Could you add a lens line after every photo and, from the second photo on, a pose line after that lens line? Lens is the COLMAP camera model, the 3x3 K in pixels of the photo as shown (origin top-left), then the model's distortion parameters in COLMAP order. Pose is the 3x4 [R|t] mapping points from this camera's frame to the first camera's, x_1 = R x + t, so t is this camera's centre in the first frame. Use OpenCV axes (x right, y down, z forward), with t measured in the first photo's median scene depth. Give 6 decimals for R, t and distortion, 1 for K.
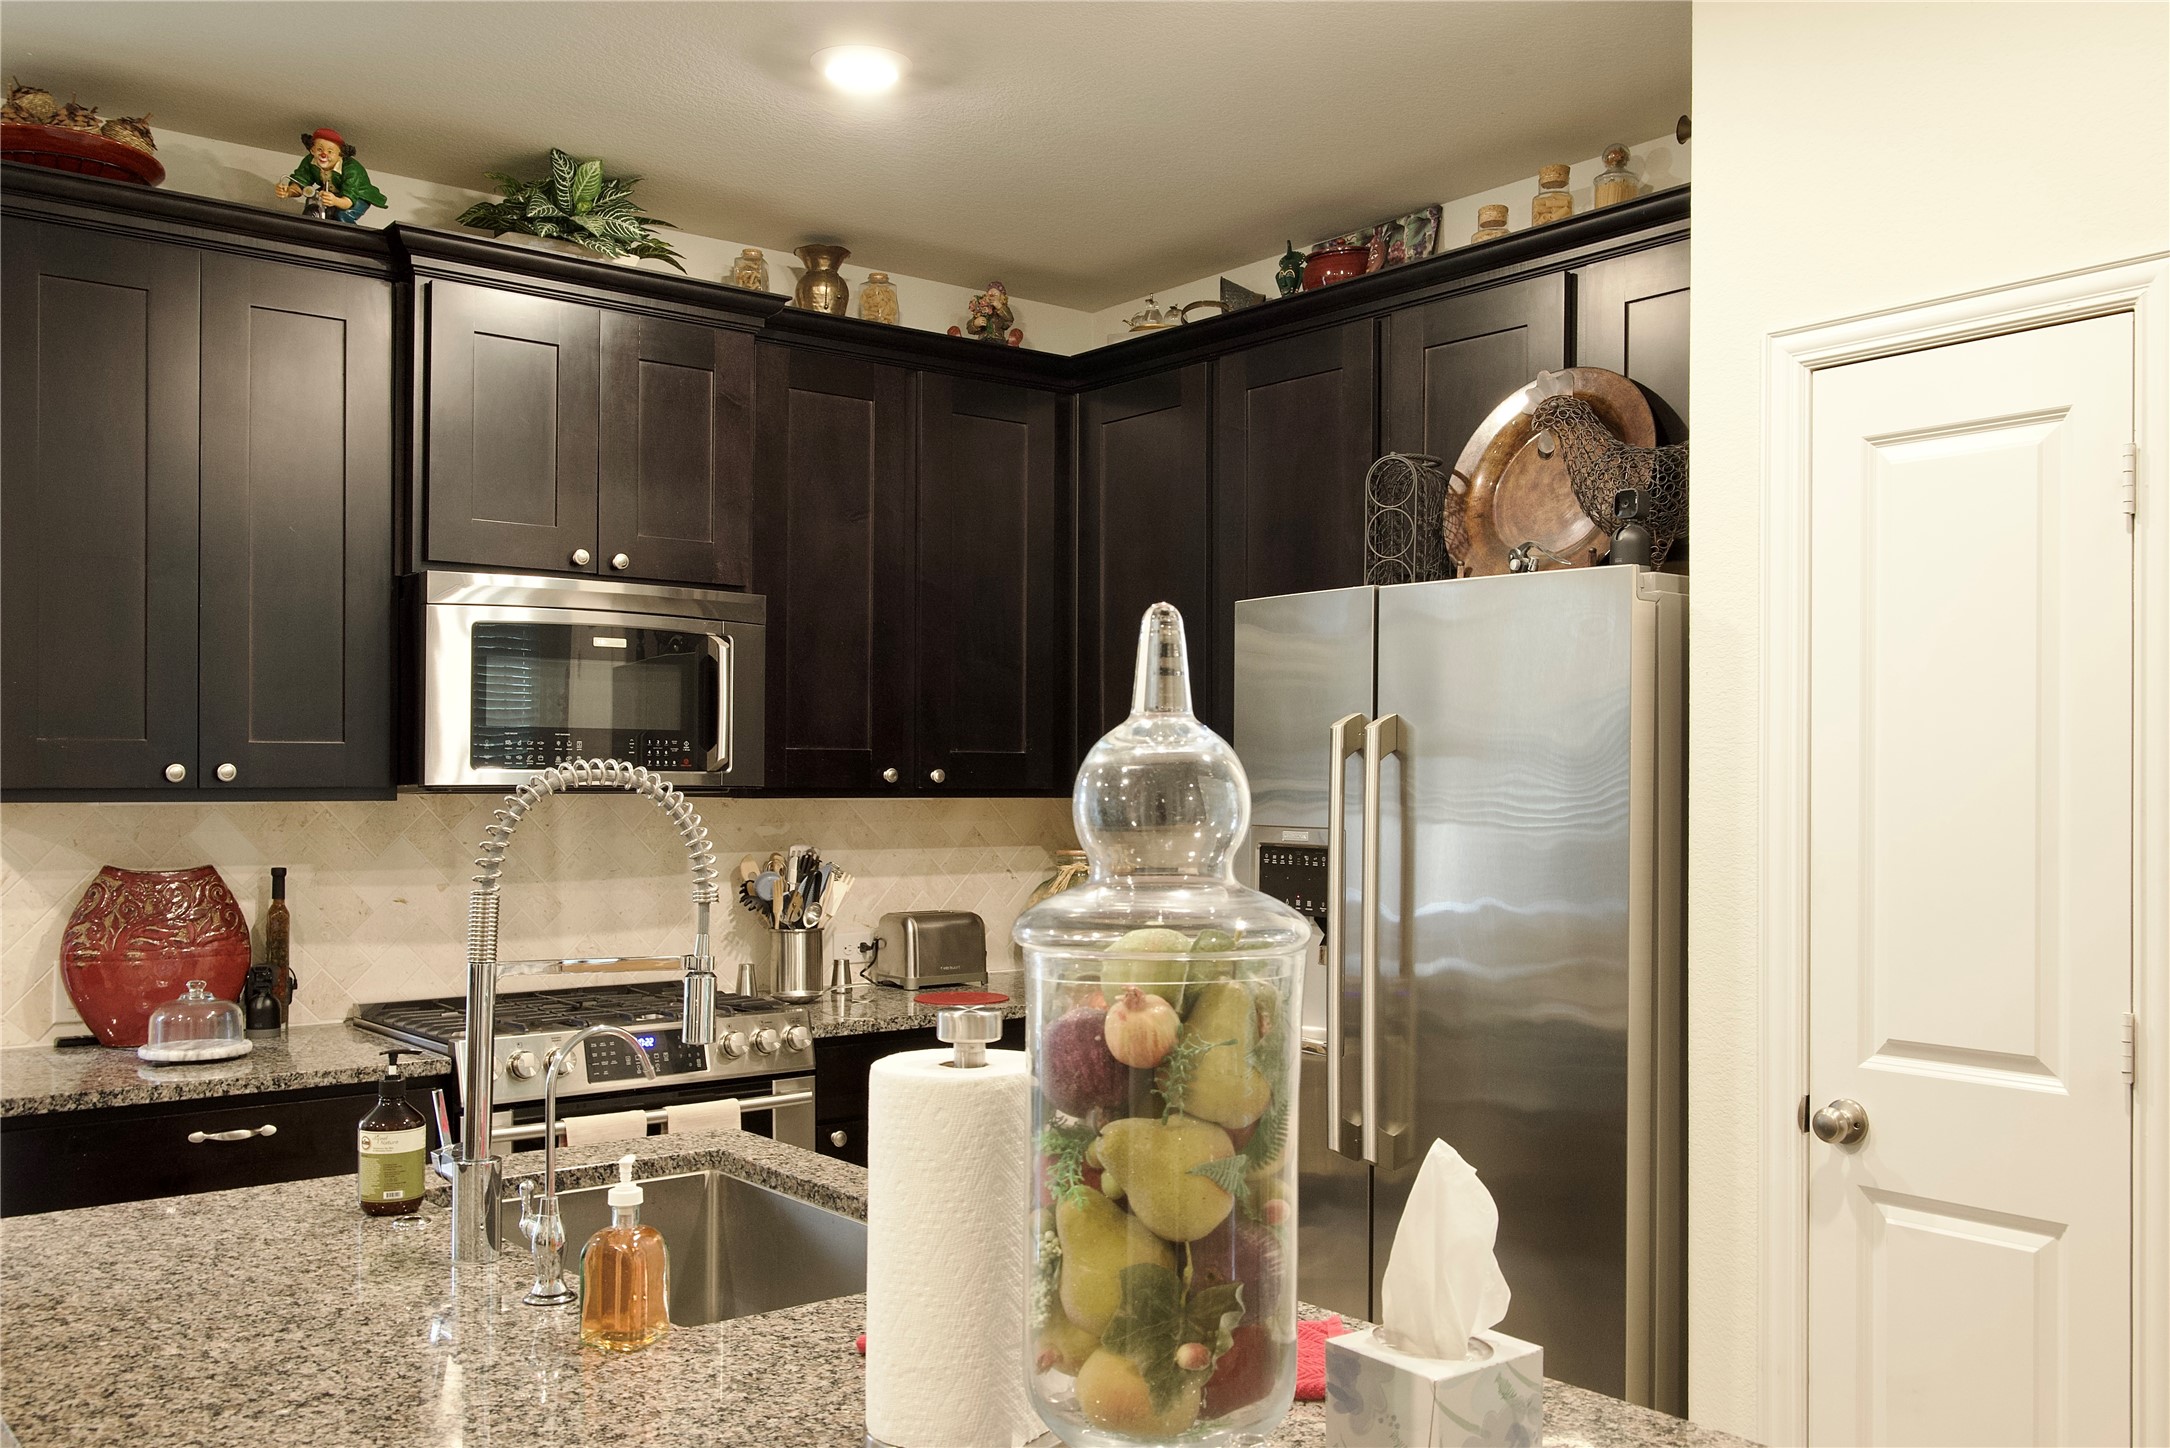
lens RADIAL K [[1875.4, 0, 1083.4], [0, 1875.4, 758.5], [0, 0, 1]] dist [0.003391, 0.003416]
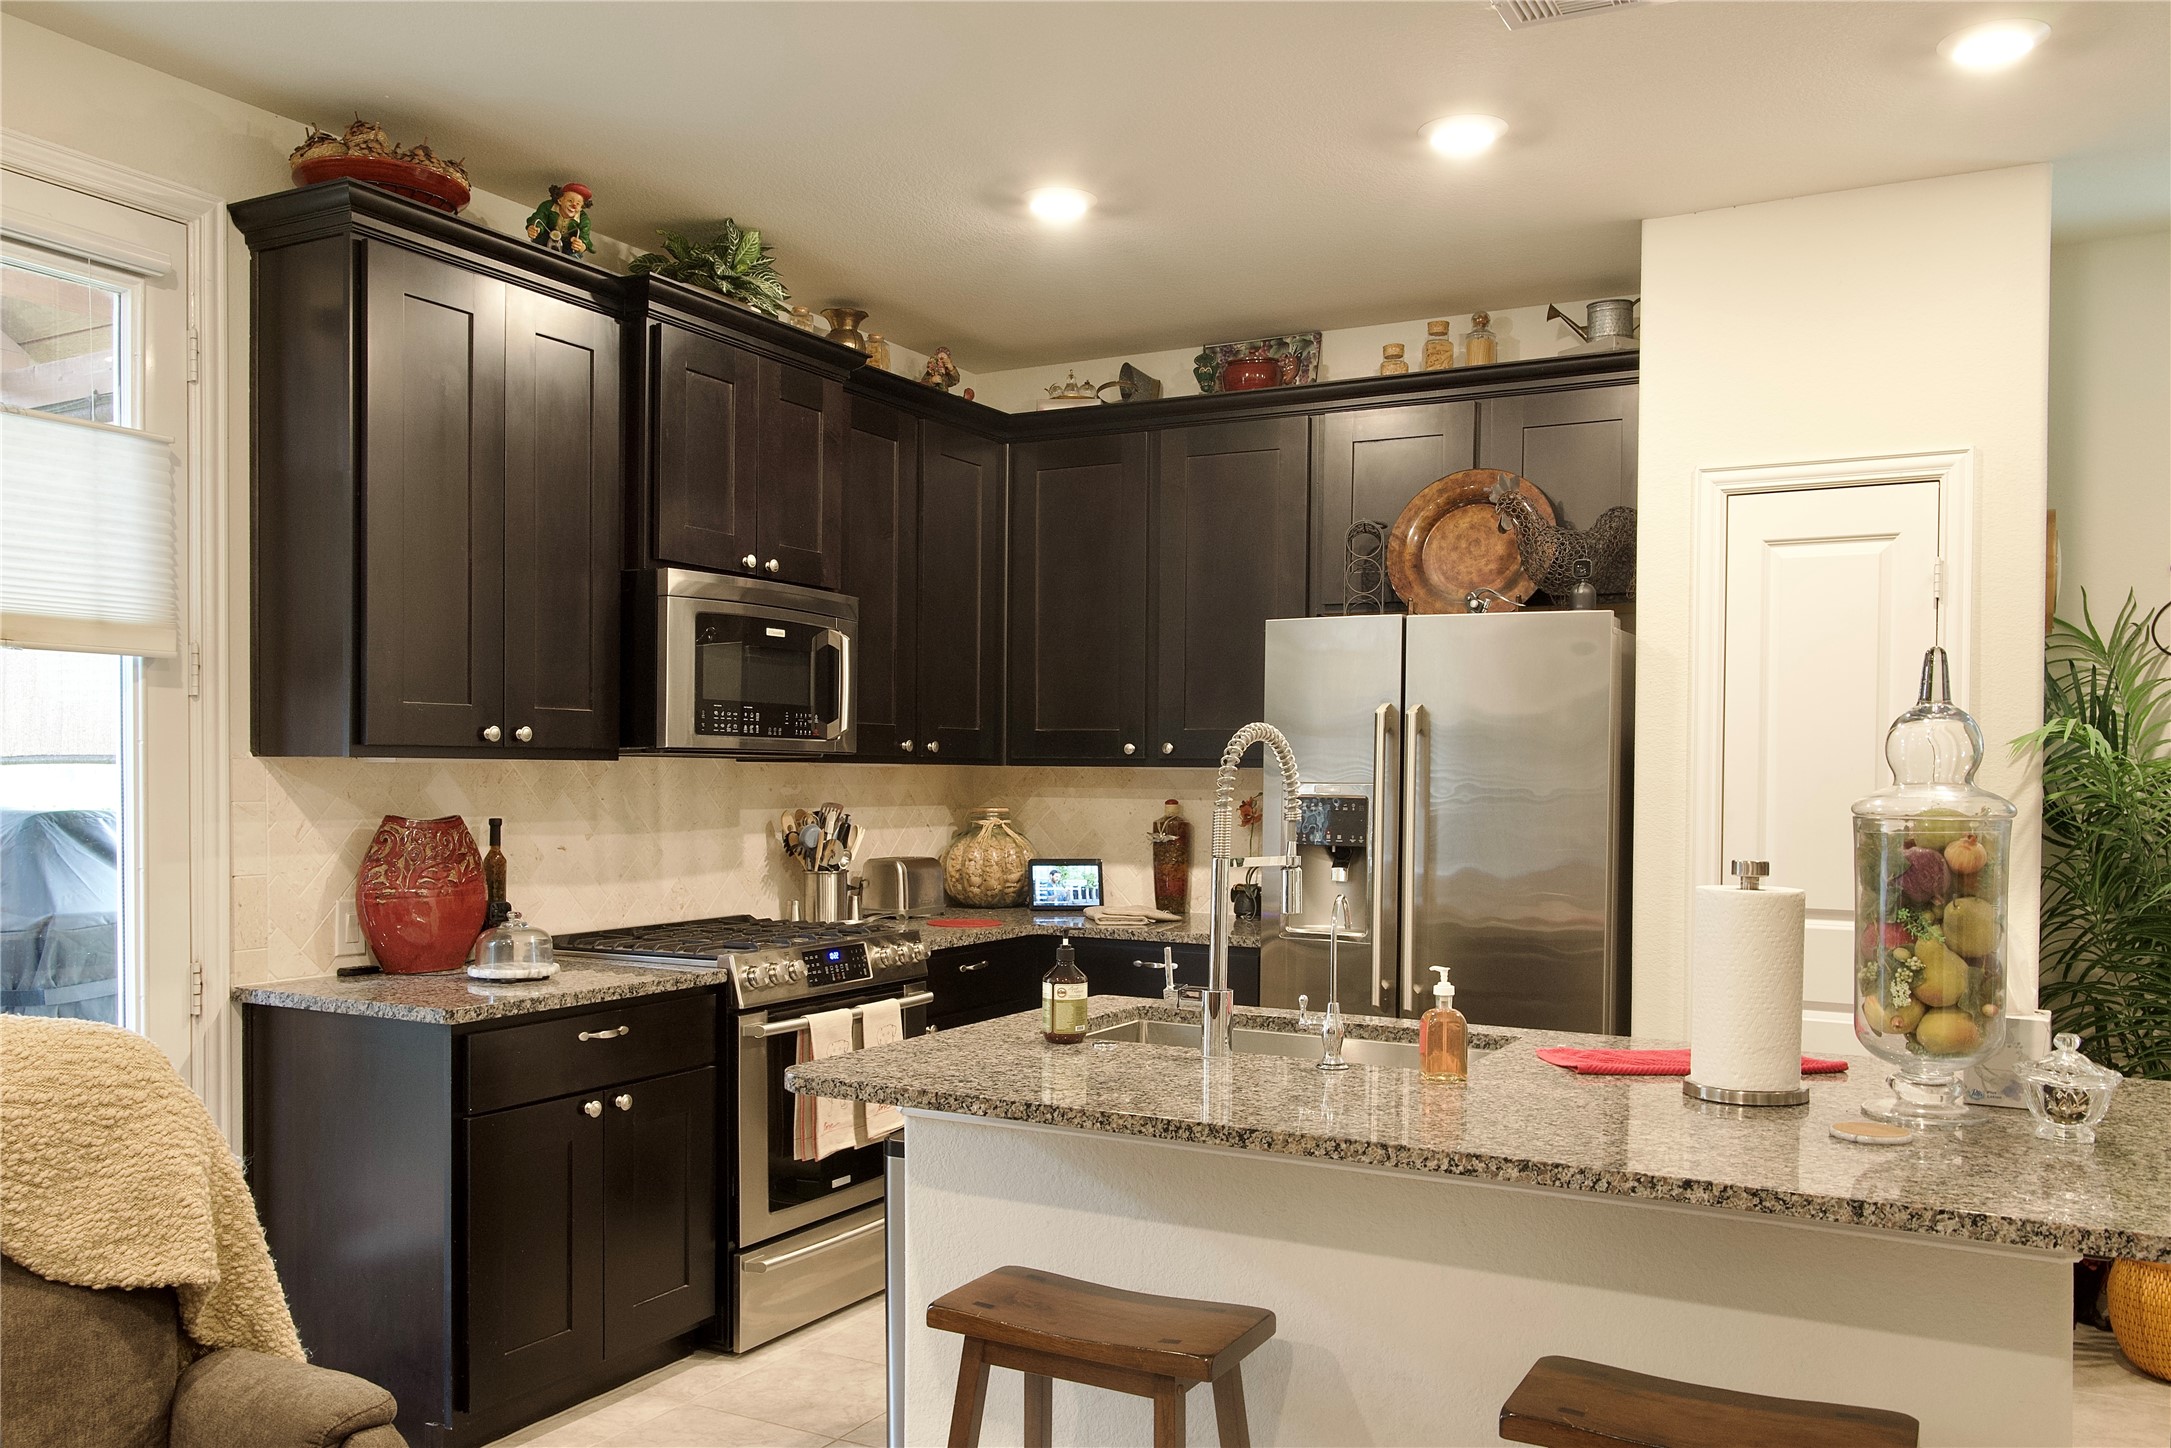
lens RADIAL K [[1731.6, 0, 1087.9], [0, 1731.6, 796.8], [0, 0, 1]] dist [-0.005004, 0.004360]
pose [[0.923272, -0.000475, 0.384146, -0.499761], [-0.010431, 0.999600, 0.026304, 0.013073], [-0.384004, -0.028293, 0.922898, -0.119227]]
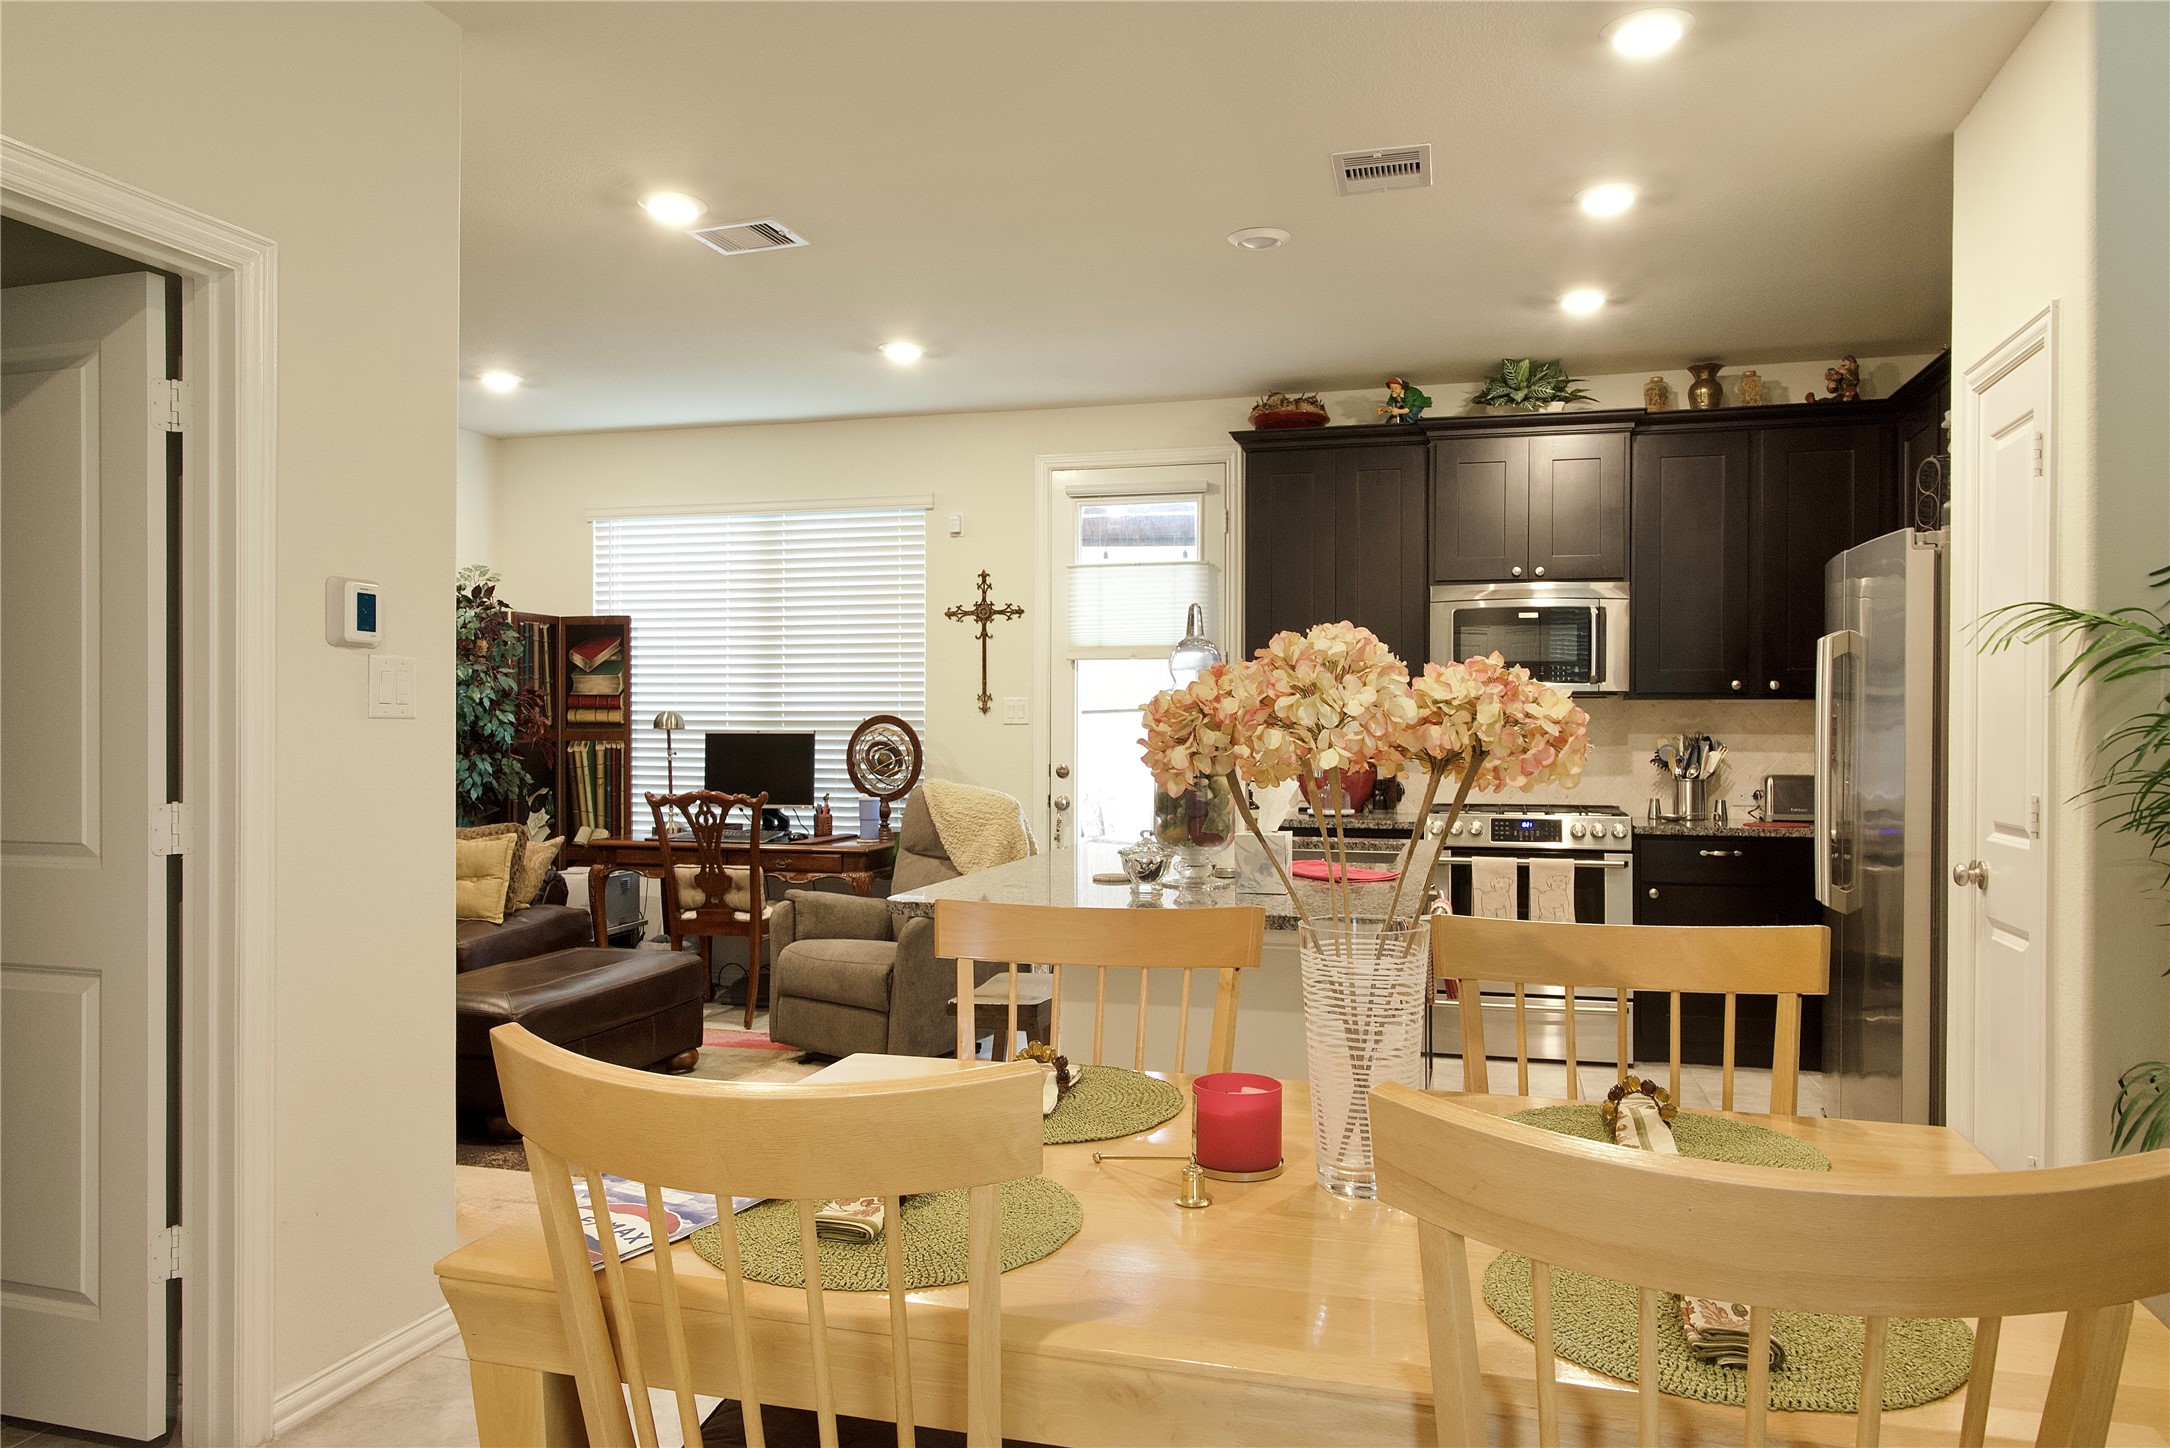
lens RADIAL K [[1458.0, 0, 1074.6], [0, 1458.0, 730.4], [0, 0, 1]] dist [-0.002247, -0.000817]
pose [[0.586588, -0.000009, -0.809886, 0.670096], [0.007016, 0.999963, 0.005070, 0.043221], [0.809855, -0.008656, 0.586566, -0.230419]]
